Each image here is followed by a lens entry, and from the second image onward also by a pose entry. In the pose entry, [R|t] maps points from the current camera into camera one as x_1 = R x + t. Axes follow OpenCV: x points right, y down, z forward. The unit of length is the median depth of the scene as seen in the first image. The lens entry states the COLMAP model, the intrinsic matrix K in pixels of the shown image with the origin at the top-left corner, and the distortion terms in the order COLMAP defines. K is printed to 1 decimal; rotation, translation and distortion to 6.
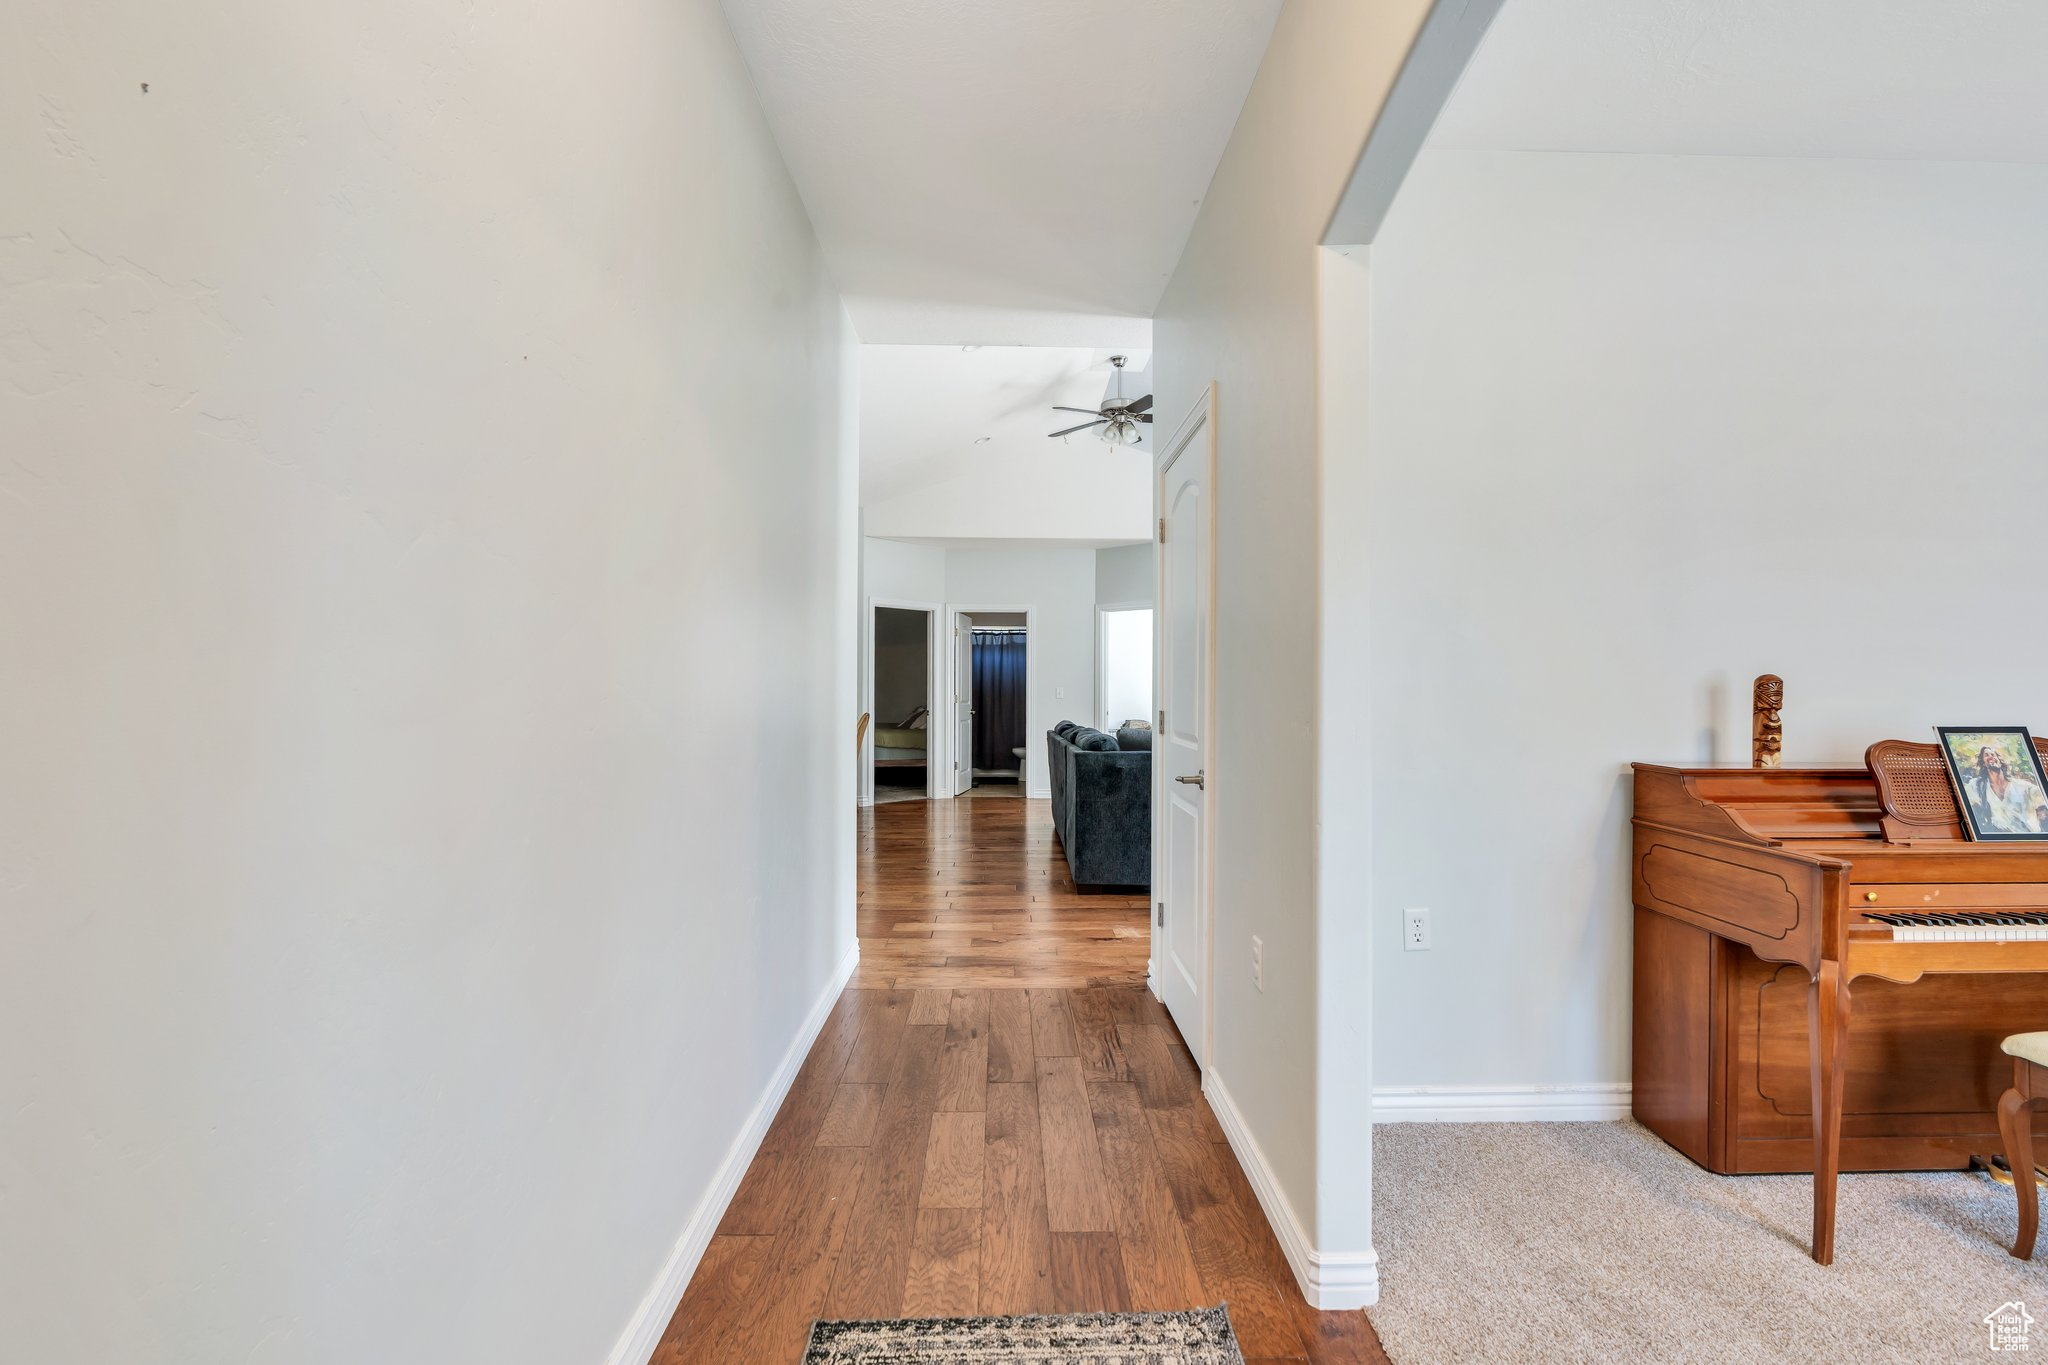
lens RADIAL K [[910.8, 0, 1026.3], [0, 910.8, 682.9], [0, 0, 1]] dist [-0.001137, -0.000448]
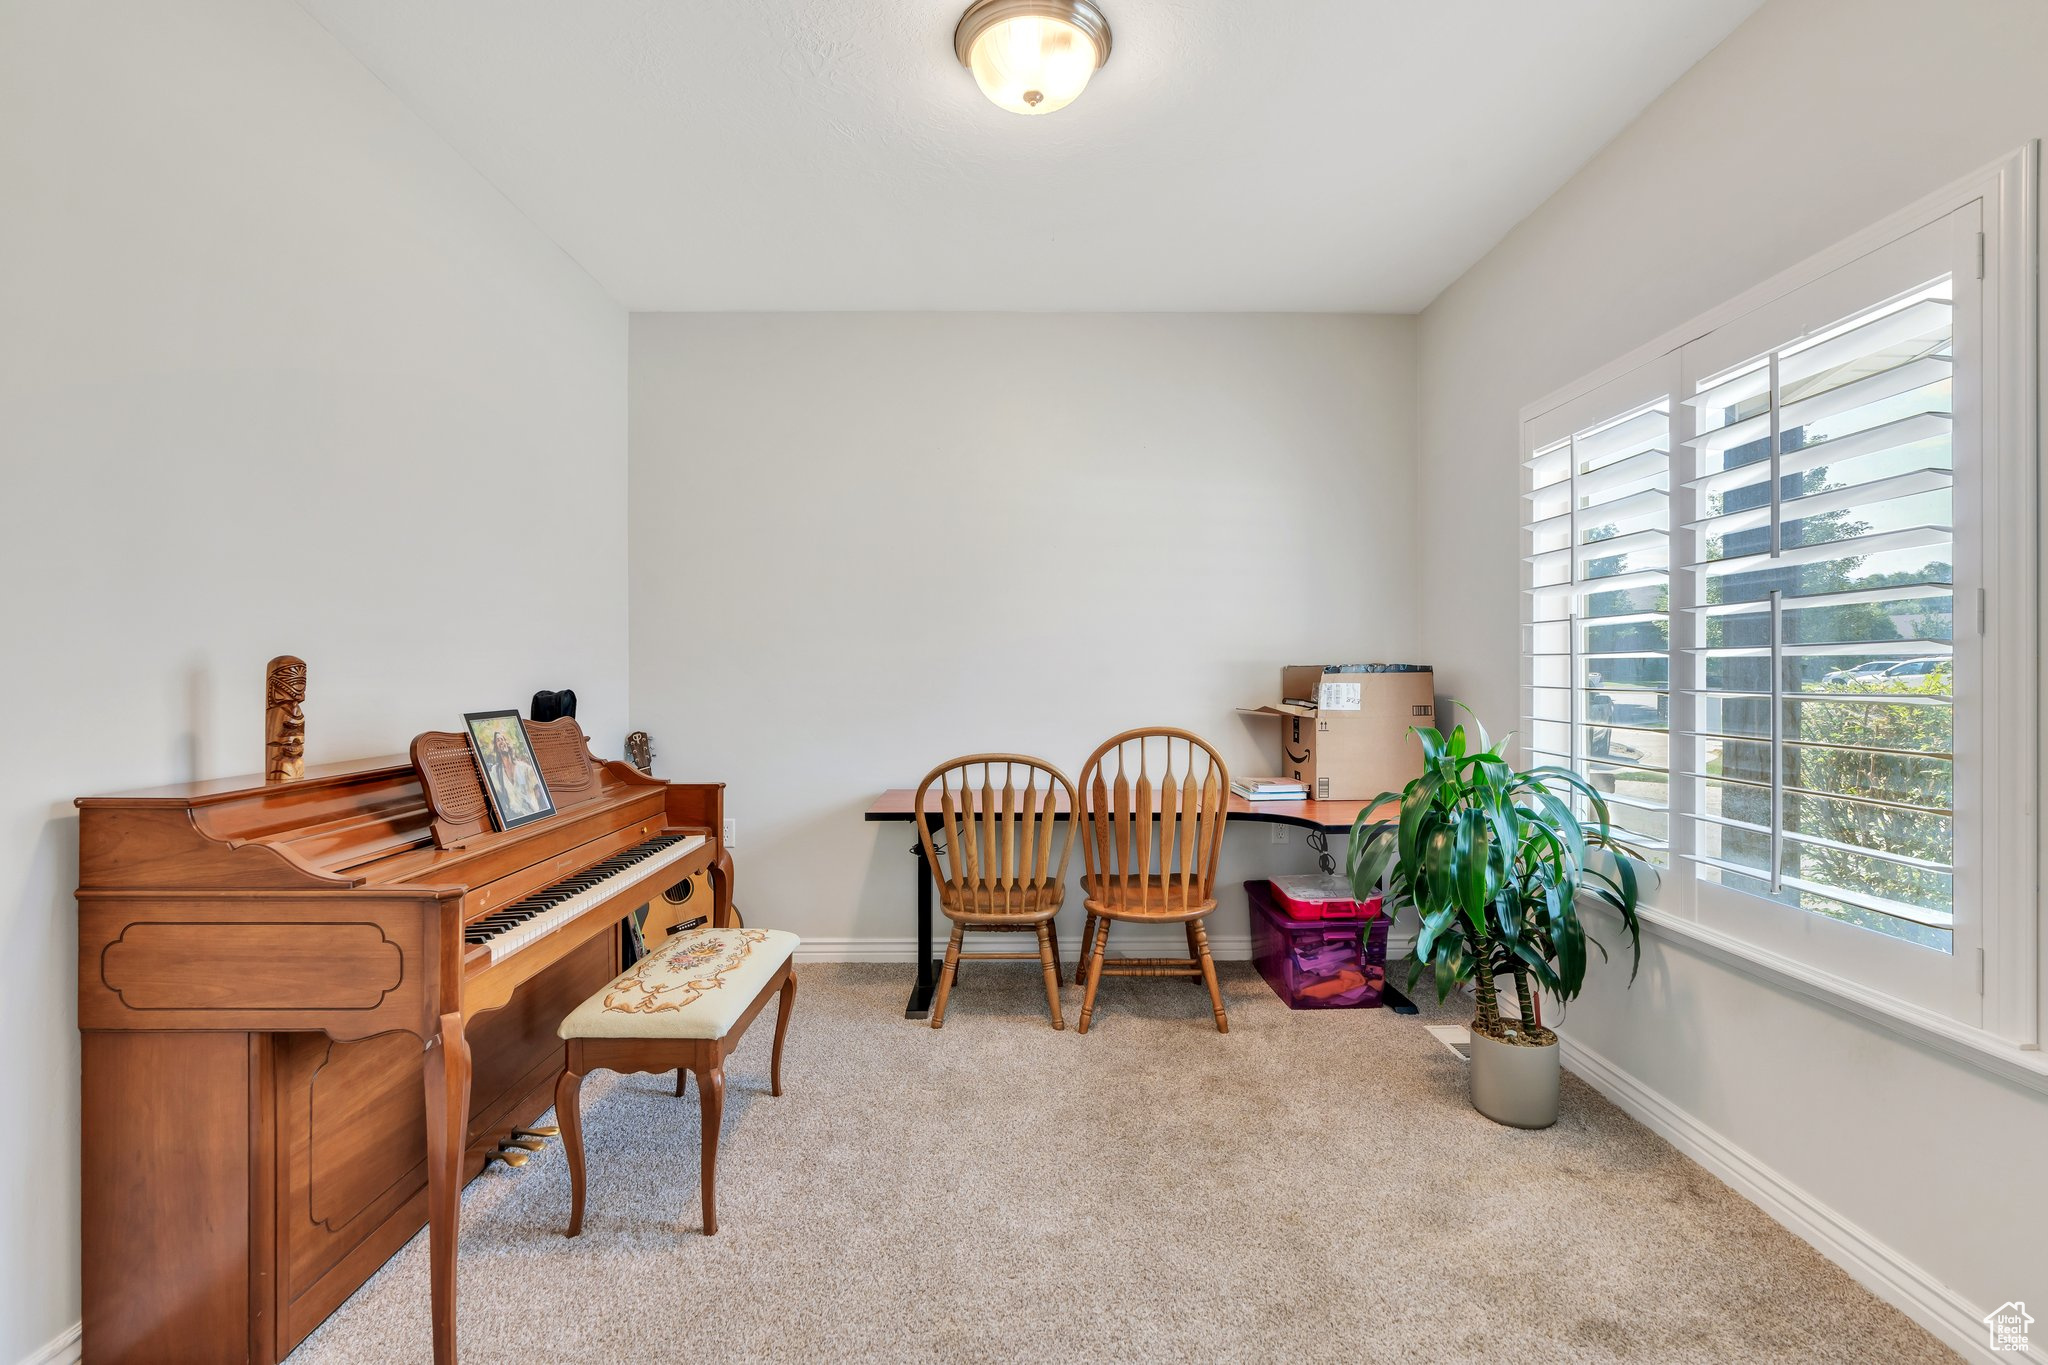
lens RADIAL K [[910.8, 0, 1021.4], [0, 910.8, 678.5], [0, 0, 1]] dist [-0.001137, -0.000448]
pose [[0.021979, -0.011356, 0.999694, 0.085833], [0.007079, 0.999912, 0.011203, 0.005981], [-0.999733, 0.006830, 0.022058, 0.404629]]
